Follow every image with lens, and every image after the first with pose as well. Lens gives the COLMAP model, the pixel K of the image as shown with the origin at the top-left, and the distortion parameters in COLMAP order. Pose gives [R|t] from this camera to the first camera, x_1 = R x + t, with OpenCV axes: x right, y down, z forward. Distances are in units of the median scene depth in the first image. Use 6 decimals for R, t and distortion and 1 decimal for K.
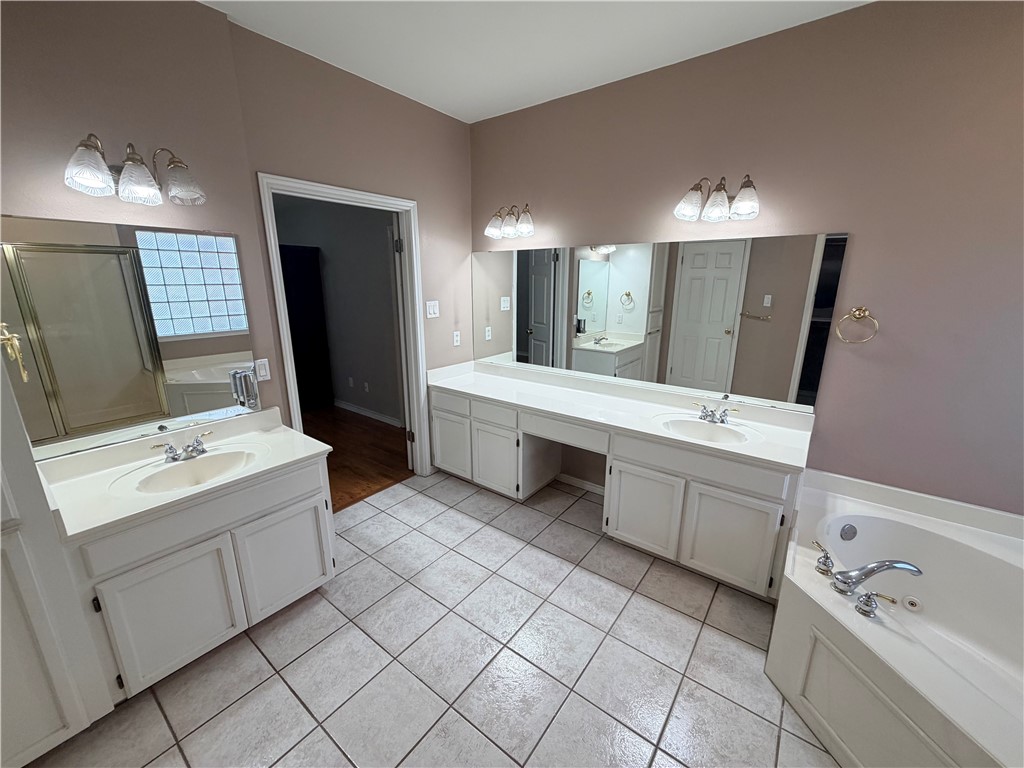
lens RADIAL K [[409.2, 0, 510.0], [0, 409.2, 384.6], [0, 0, 1]] dist [-0.001328, 0.000148]
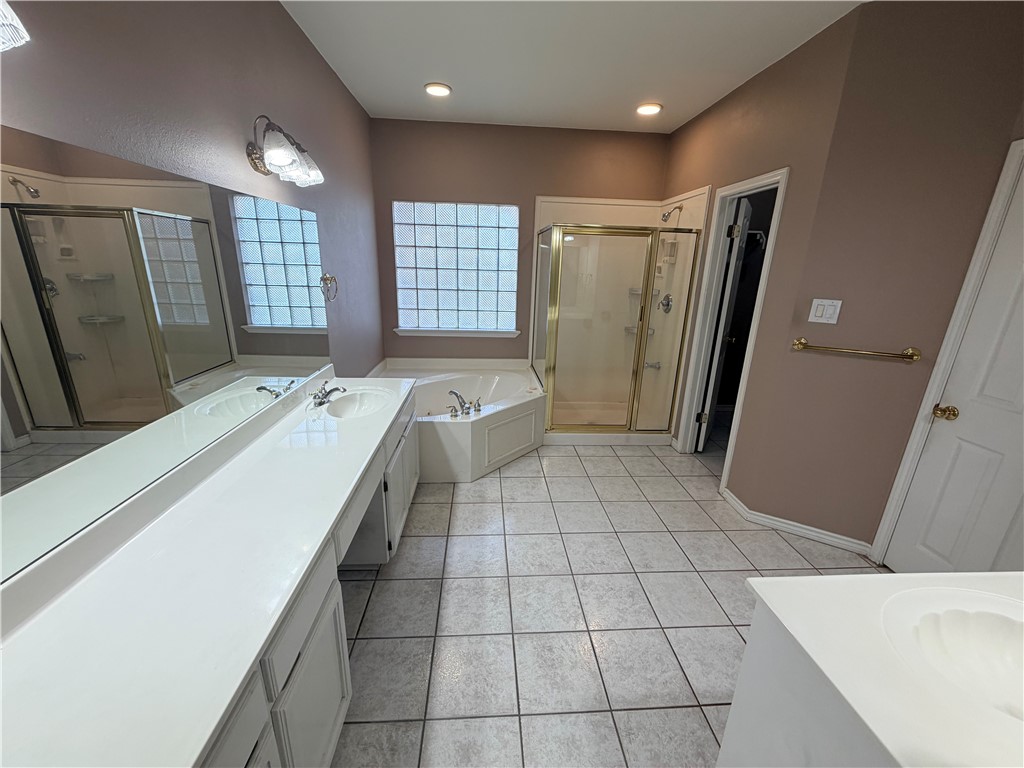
lens RADIAL K [[409.2, 0, 510.0], [0, 409.2, 384.6], [0, 0, 1]] dist [-0.001328, 0.000148]
pose [[-0.655392, -0.238674, 0.716587, -0.531333], [0.156576, 0.885213, 0.438044, -0.340121], [-0.738881, 0.399291, -0.542791, 1.361858]]
